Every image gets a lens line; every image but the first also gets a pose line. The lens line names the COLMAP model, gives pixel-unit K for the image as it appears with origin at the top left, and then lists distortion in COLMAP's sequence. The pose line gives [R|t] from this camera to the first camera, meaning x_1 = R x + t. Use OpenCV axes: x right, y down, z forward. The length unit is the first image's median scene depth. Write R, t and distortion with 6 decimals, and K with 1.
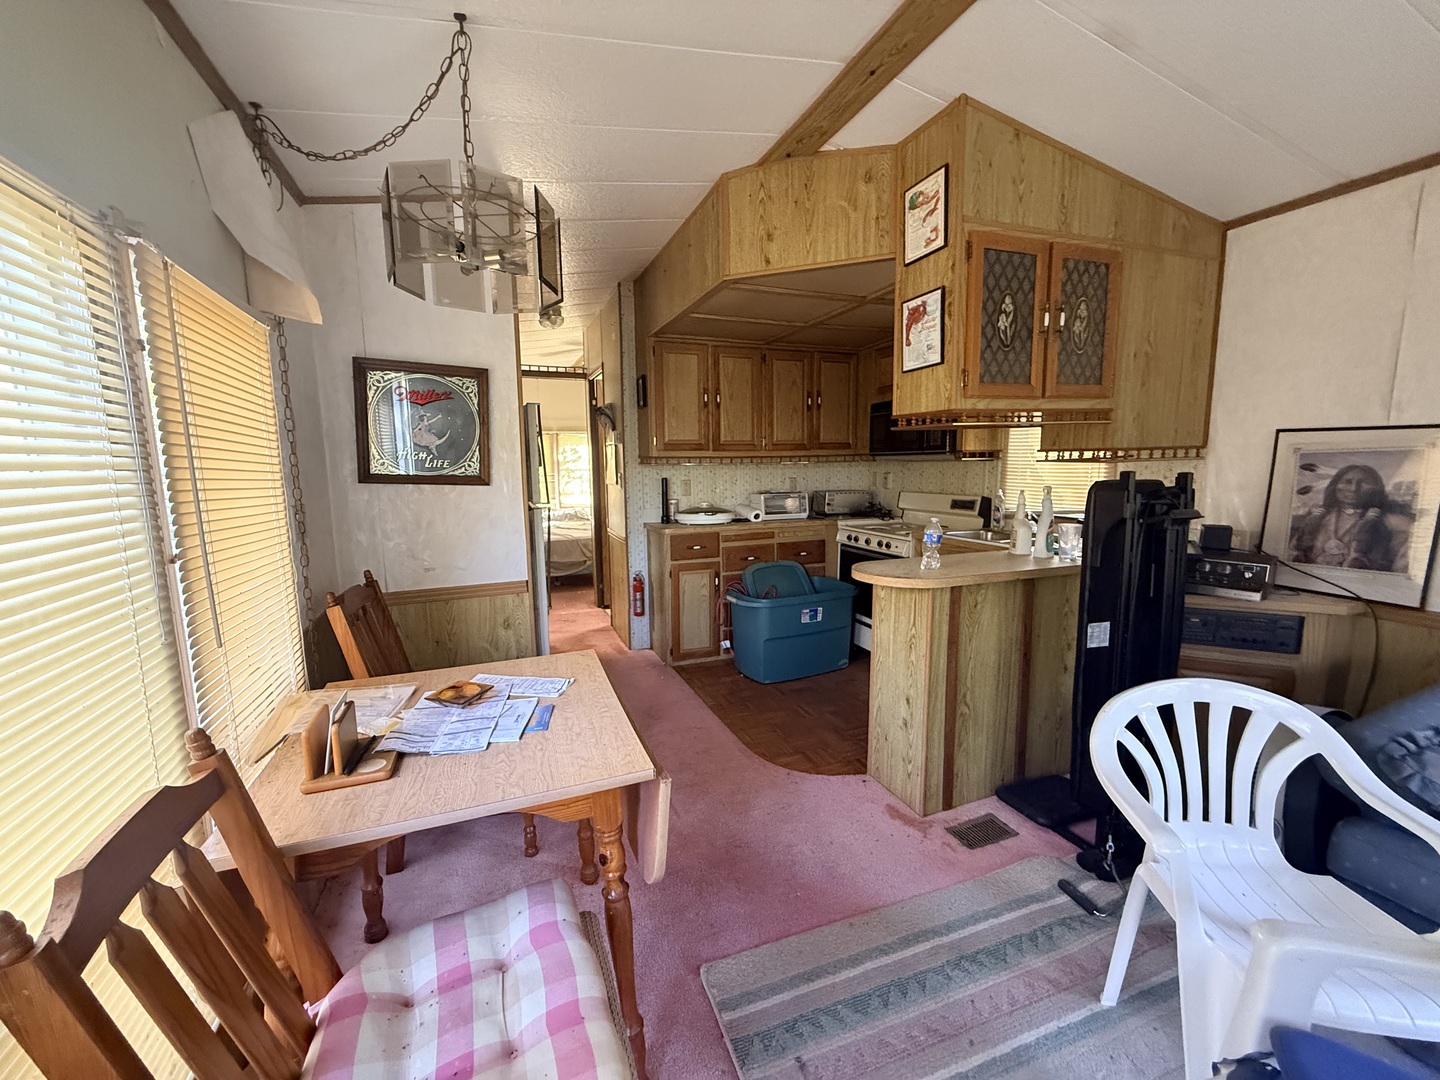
lens RADIAL K [[576.5, 0, 718.0], [0, 576.5, 541.0], [0, 0, 1]] dist [0.000750, 0.000210]
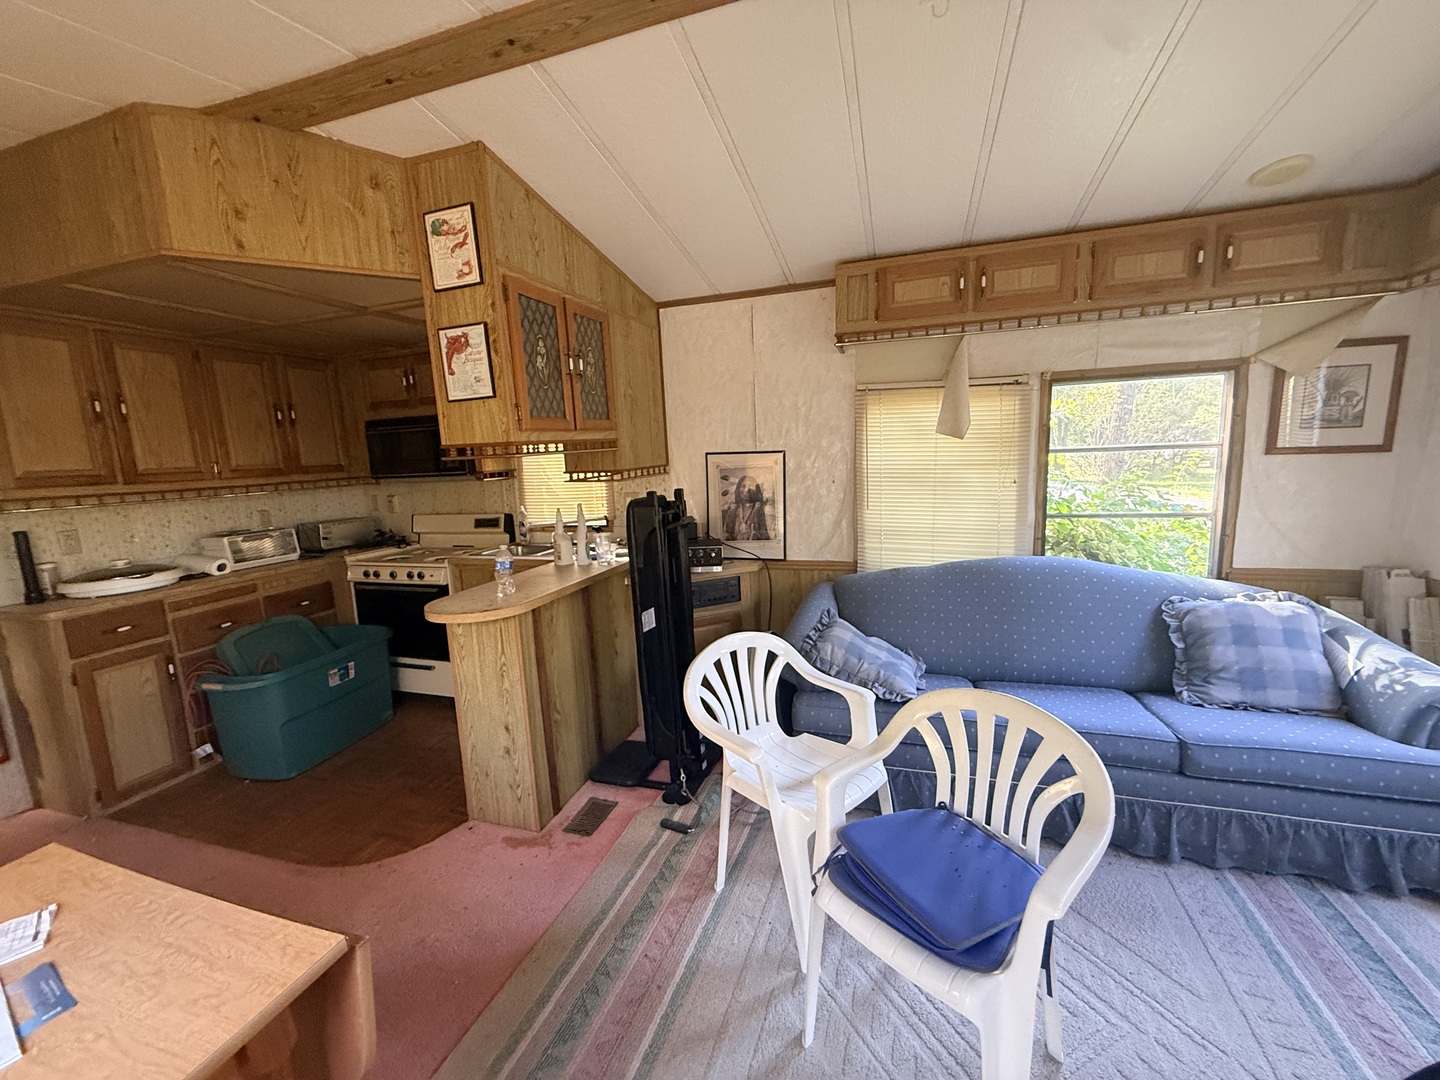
lens RADIAL K [[576.5, 0, 720.5], [0, 576.5, 540.2], [0, 0, 1]] dist [0.000750, 0.000210]
pose [[0.633746, -0.132264, 0.762150, -0.158723], [0.139823, 0.988631, 0.055302, -0.051557], [-0.760799, 0.071519, 0.645035, 0.044558]]
